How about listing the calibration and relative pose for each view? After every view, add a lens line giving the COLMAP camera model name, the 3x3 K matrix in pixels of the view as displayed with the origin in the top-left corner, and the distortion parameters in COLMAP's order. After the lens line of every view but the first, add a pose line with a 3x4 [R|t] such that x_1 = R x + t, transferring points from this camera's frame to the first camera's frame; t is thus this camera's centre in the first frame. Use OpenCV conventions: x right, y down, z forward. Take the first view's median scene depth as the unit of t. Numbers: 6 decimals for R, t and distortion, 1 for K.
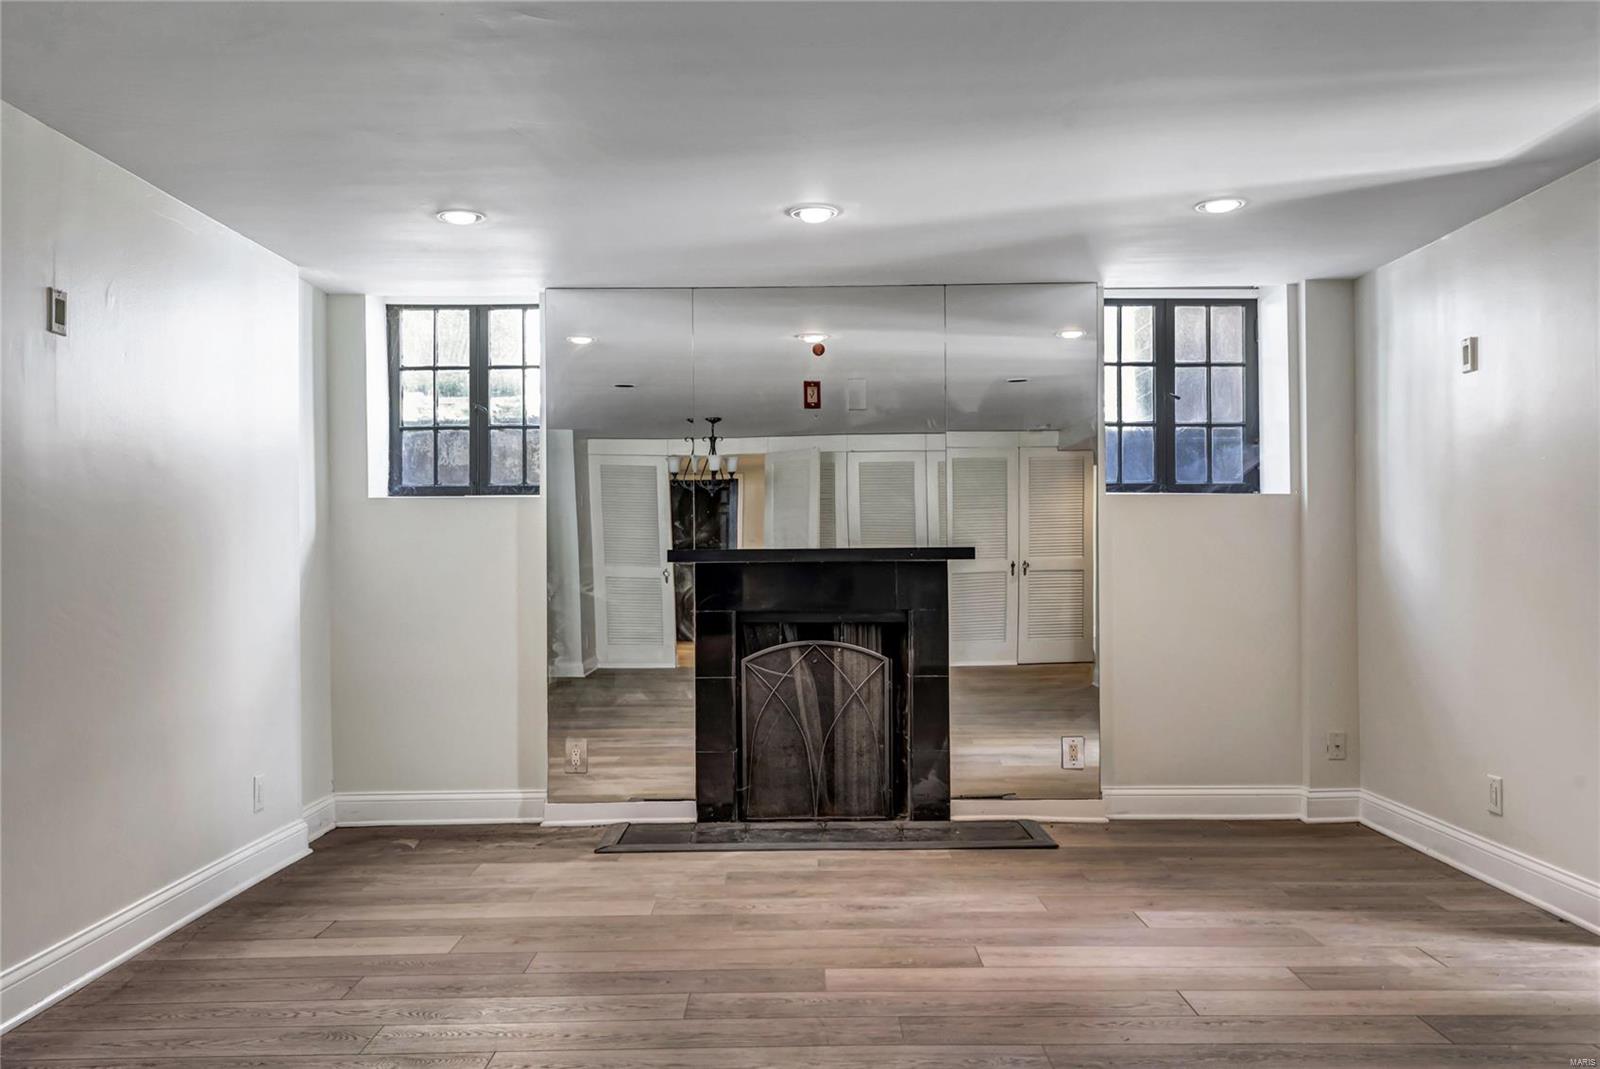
lens RADIAL K [[1313.5, 0, 800.0], [0, 1313.5, 534.5], [0, 0, 1]] dist [0.028967, -0.003622]
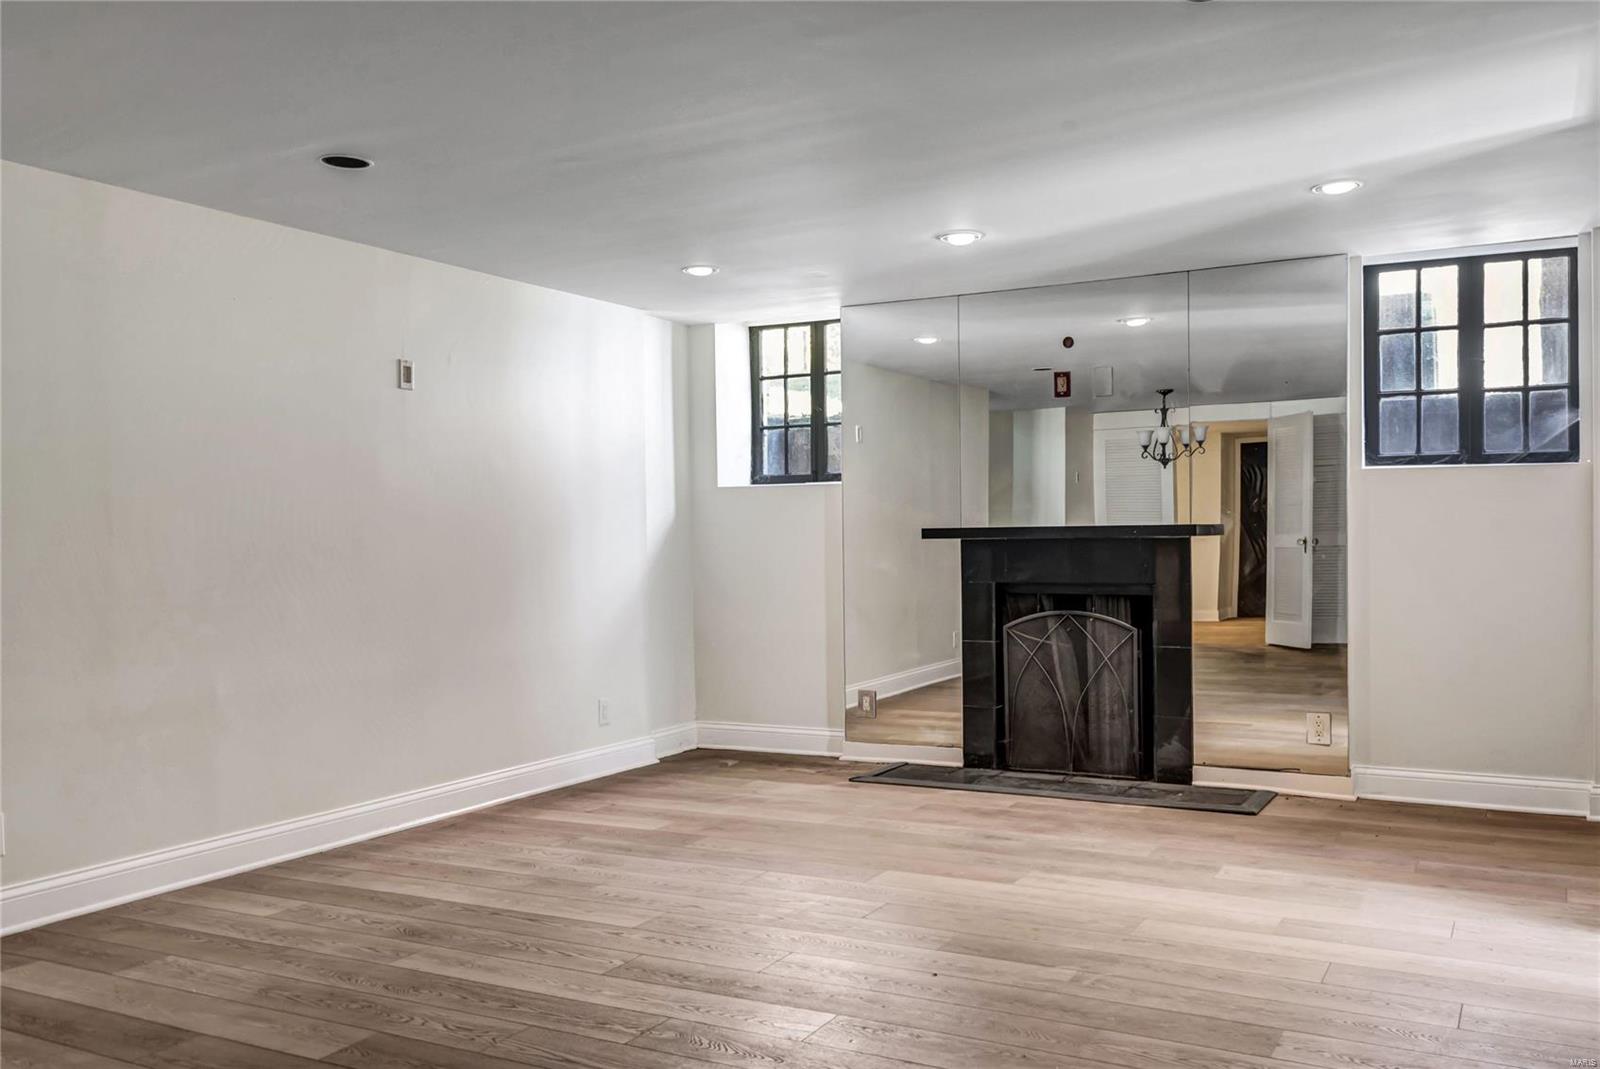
lens RADIAL K [[1370.7, 0, 800.0], [0, 1370.7, 534.5], [0, 0, 1]] dist [0.008069, 0.006214]
pose [[0.877556, -0.002450, -0.479467, 0.360401], [0.012122, 0.999781, 0.017078, -0.004060], [0.479320, -0.020799, 0.877394, -0.100191]]
